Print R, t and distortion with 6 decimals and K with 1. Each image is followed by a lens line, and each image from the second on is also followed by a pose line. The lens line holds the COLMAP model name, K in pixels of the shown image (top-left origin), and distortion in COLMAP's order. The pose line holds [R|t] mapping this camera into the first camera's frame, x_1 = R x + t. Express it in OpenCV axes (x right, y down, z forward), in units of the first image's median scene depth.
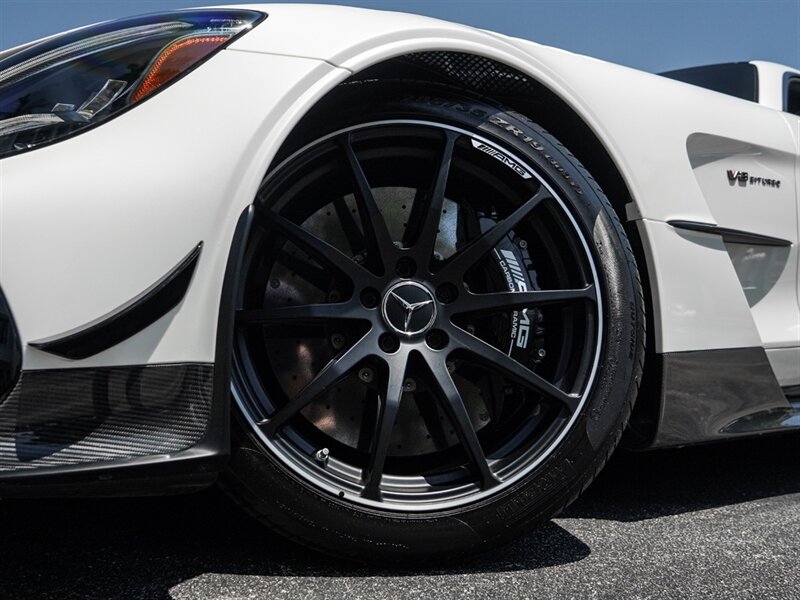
lens RADIAL K [[726.0, 0, 364.3], [0, 726.0, 274.1], [0, 0, 1]] dist [-0.014935, -0.005326]
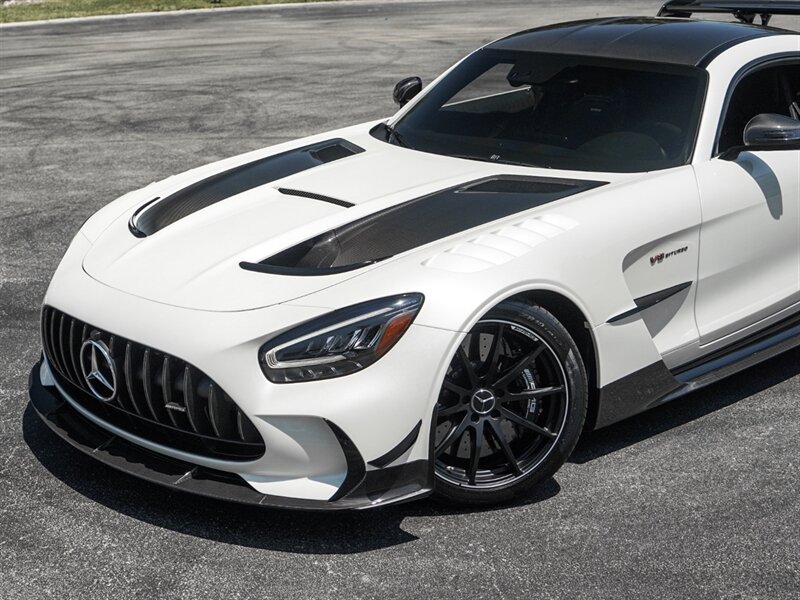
lens RADIAL K [[1332.9, 0, 299.4], [0, 1332.9, 260.7], [0, 0, 1]] dist [-0.002500, 0.036682]
pose [[0.995101, -0.068464, 0.071324, -0.768105], [0.039344, 0.936069, 0.349610, -1.826709], [-0.090700, -0.345091, 0.934177, -2.645973]]
